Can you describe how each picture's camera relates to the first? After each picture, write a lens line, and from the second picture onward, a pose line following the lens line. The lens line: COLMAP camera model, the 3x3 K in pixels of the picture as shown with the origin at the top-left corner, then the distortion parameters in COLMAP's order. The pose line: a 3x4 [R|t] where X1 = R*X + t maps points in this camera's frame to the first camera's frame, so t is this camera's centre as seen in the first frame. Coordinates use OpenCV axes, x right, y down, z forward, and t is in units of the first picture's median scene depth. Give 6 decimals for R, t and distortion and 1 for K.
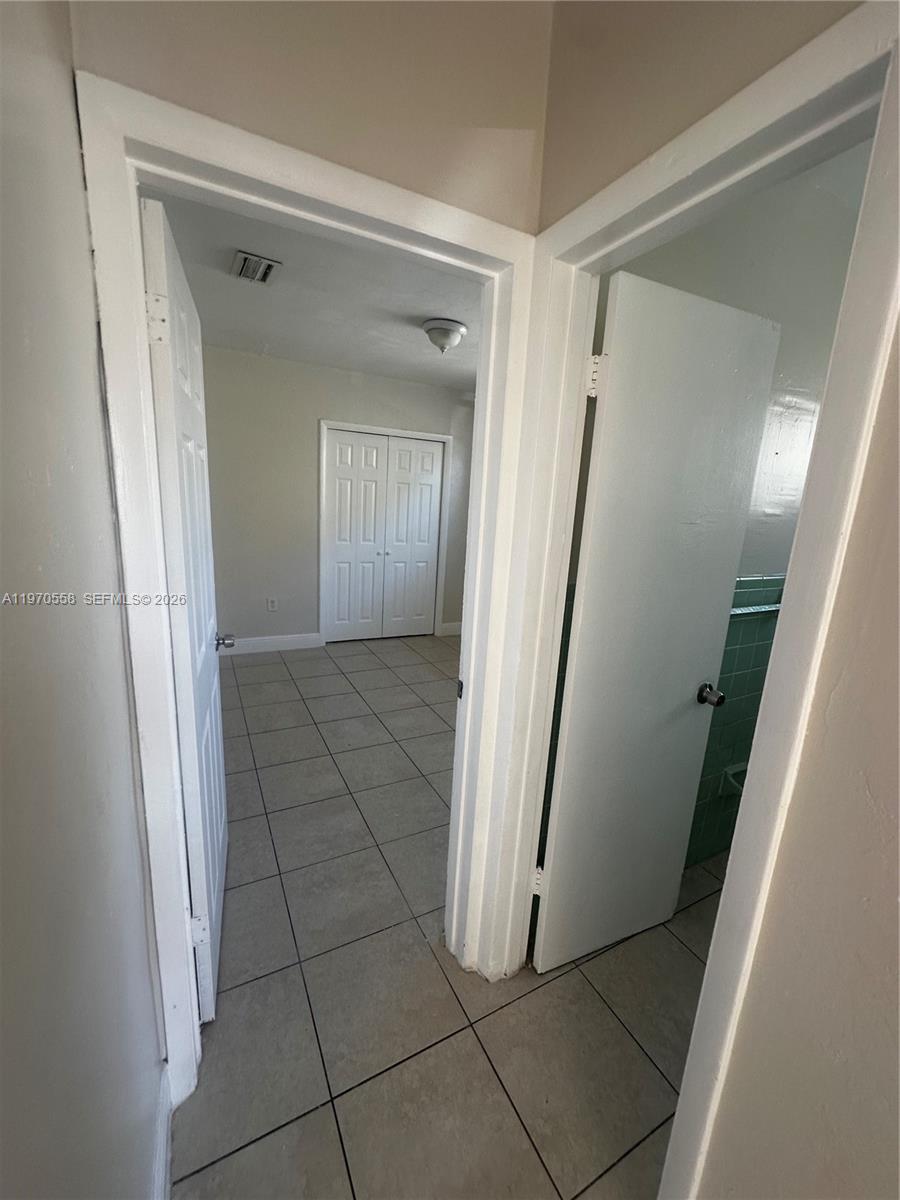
lens RADIAL K [[479.0, 0, 450.6], [0, 479.0, 601.0], [0, 0, 1]] dist [-0.005604, 0.000894]
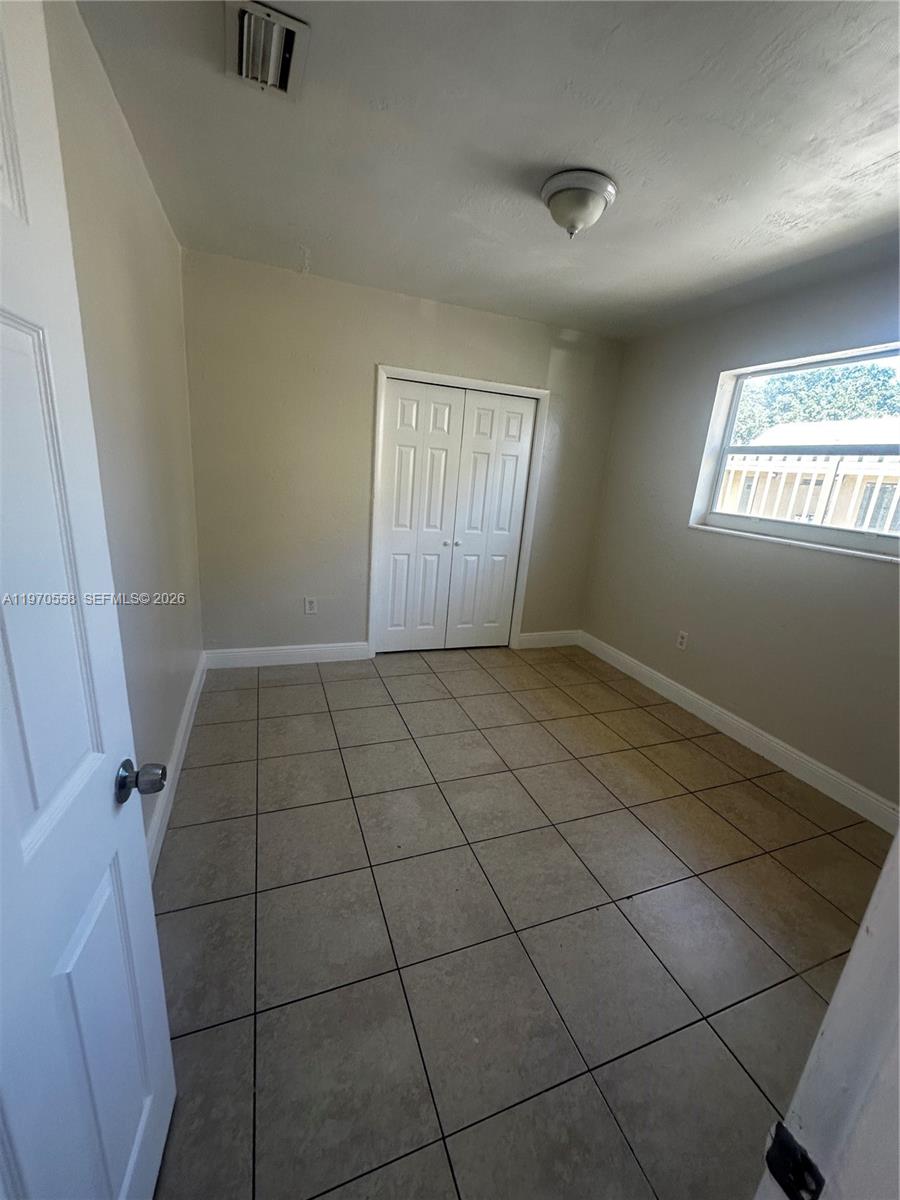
lens RADIAL K [[479.0, 0, 450.6], [0, 479.0, 601.0], [0, 0, 1]] dist [-0.005604, 0.000894]
pose [[0.992595, 0.049161, -0.111081, -0.051144], [-0.043662, 0.997723, 0.051412, -0.046851], [0.113356, -0.046181, 0.992481, 0.223276]]
